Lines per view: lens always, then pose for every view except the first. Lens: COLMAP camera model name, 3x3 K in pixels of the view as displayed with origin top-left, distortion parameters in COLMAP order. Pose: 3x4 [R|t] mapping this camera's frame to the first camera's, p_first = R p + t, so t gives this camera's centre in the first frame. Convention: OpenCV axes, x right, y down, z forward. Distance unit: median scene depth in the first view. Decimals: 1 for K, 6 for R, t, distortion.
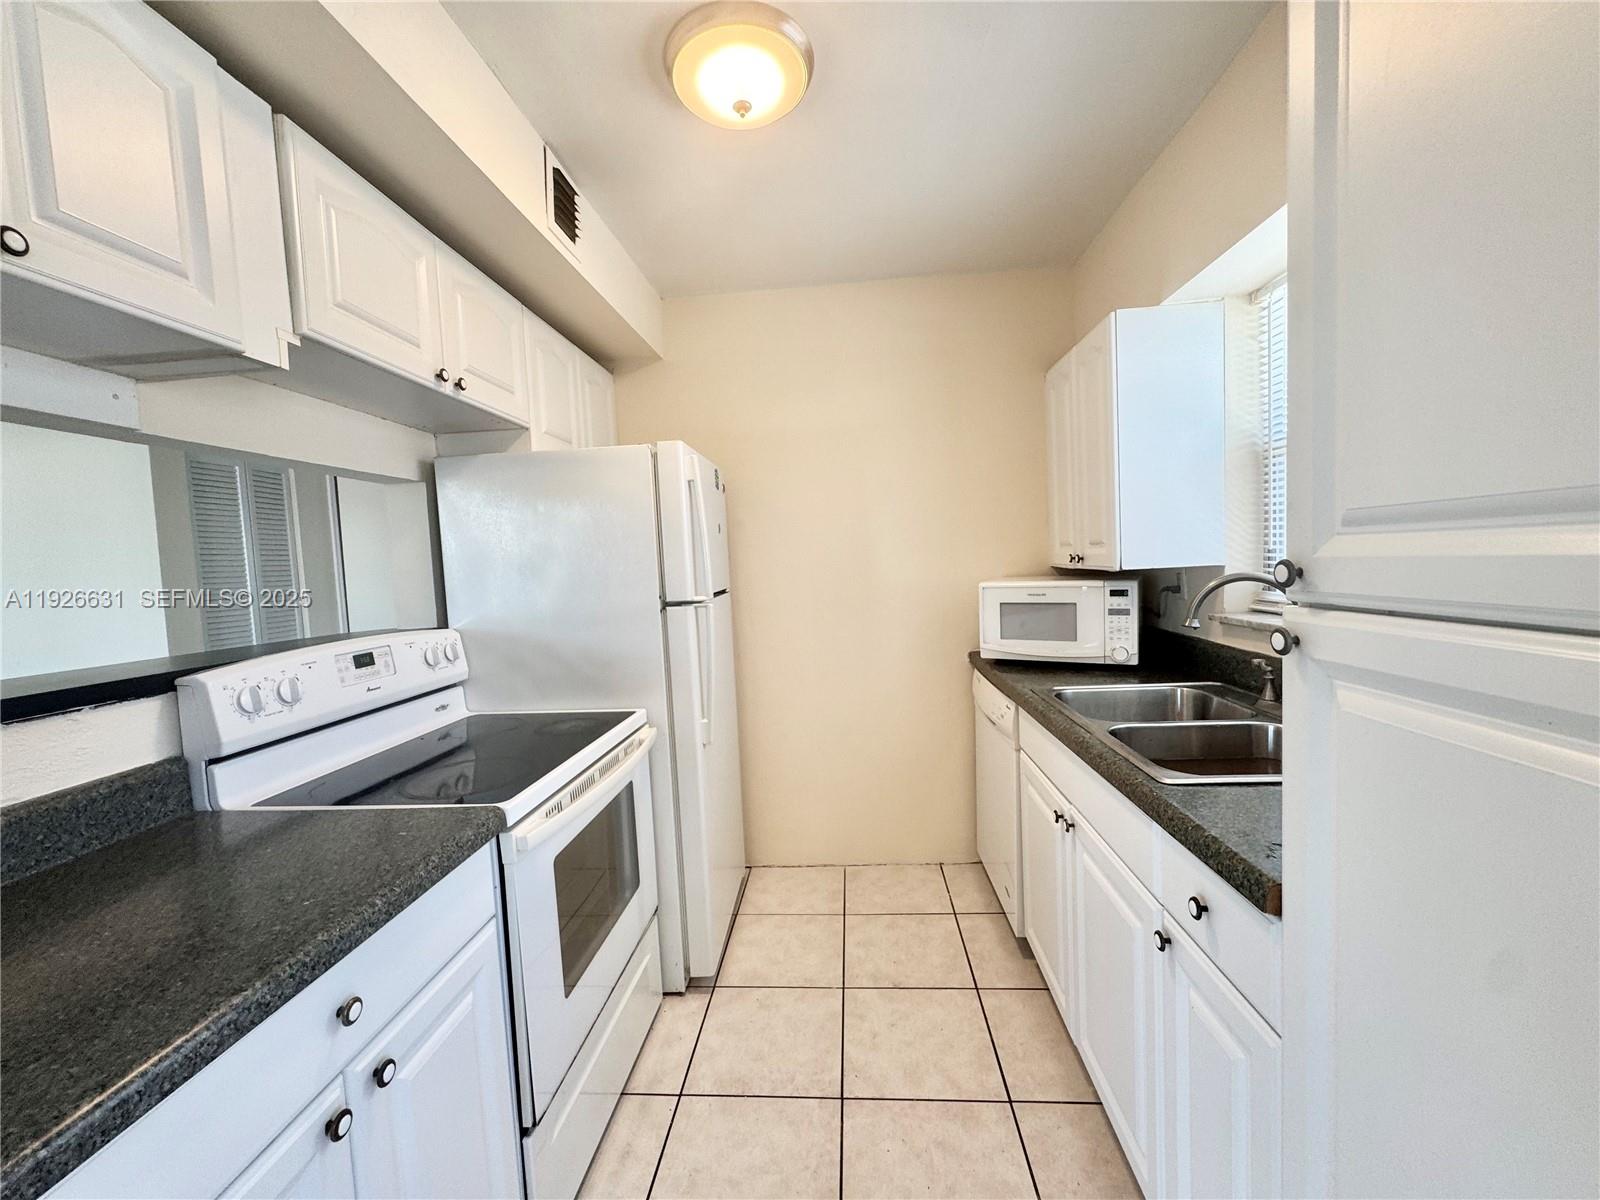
lens RADIAL K [[641.1, 0, 801.4], [0, 641.1, 599.8], [0, 0, 1]] dist [-0.000622, 0.000490]
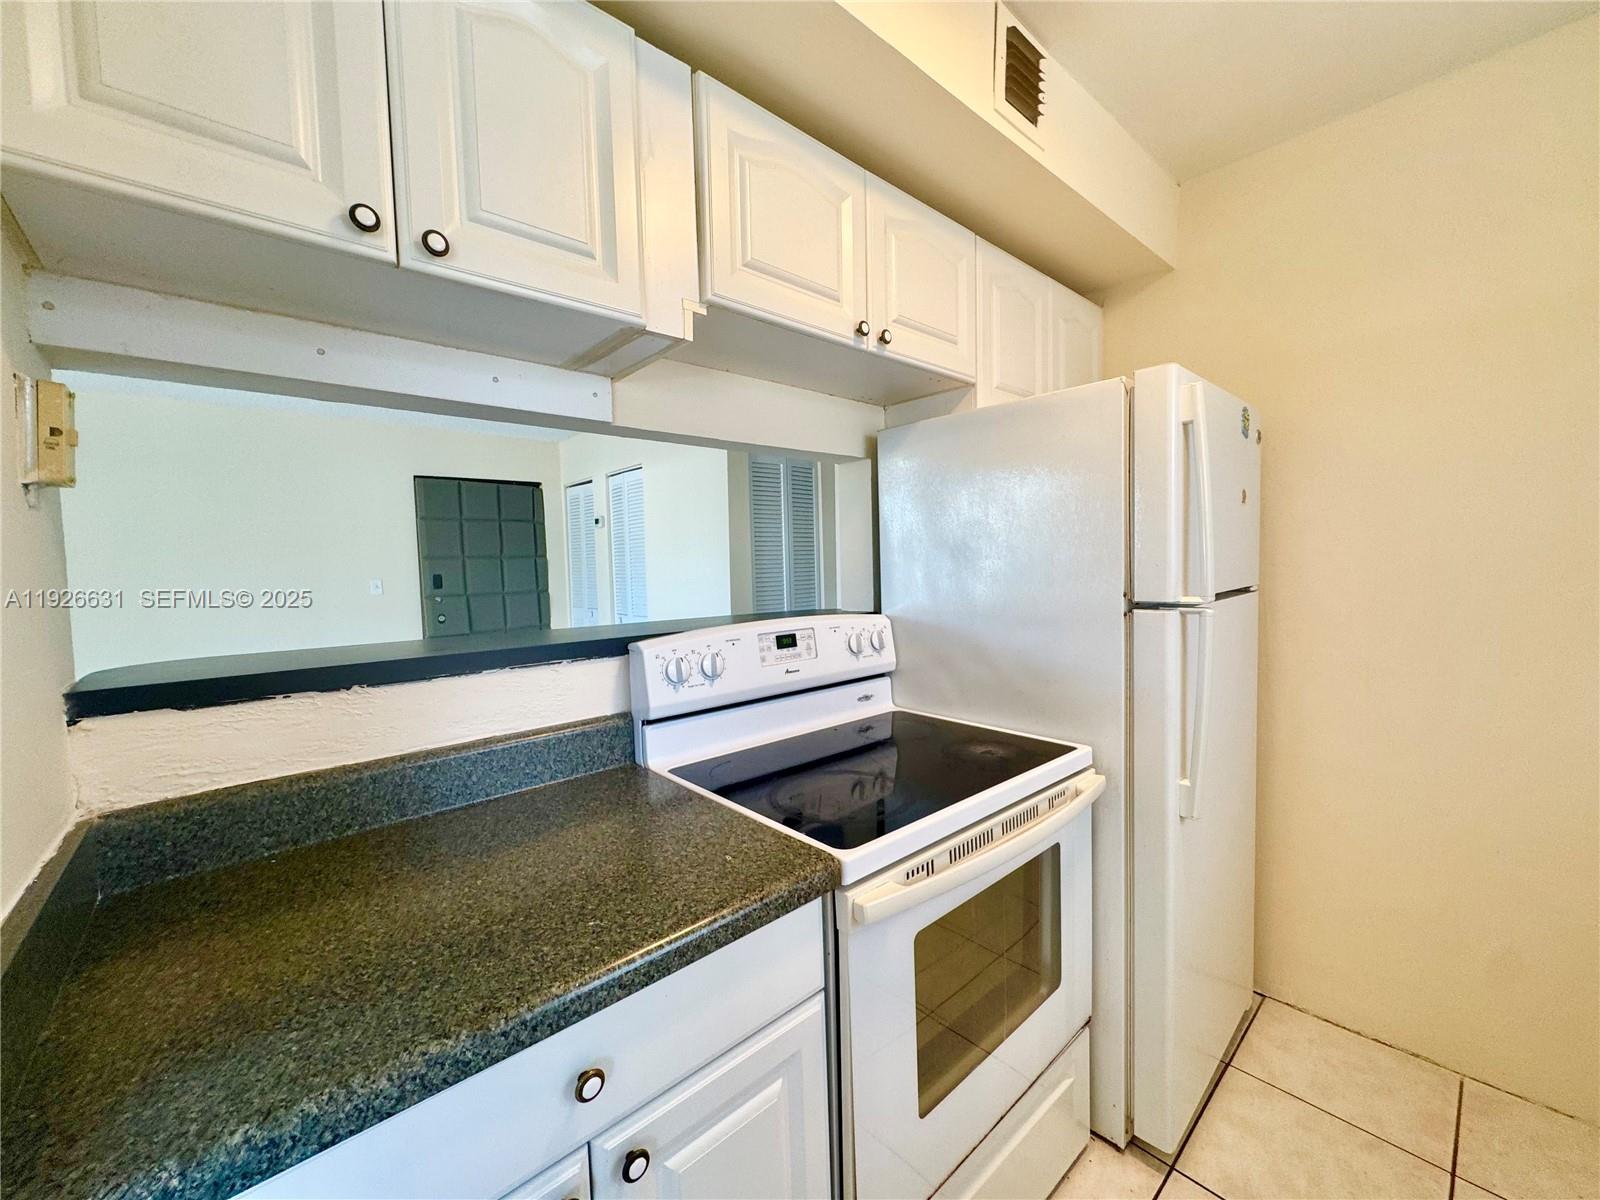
lens RADIAL K [[641.1, 0, 801.4], [0, 641.1, 599.8], [0, 0, 1]] dist [-0.000622, 0.000490]
pose [[0.723185, 0.068264, -0.687273, 0.008218], [-0.051236, 0.997664, 0.045181, -0.014499], [0.688752, 0.002539, 0.724993, 0.287178]]
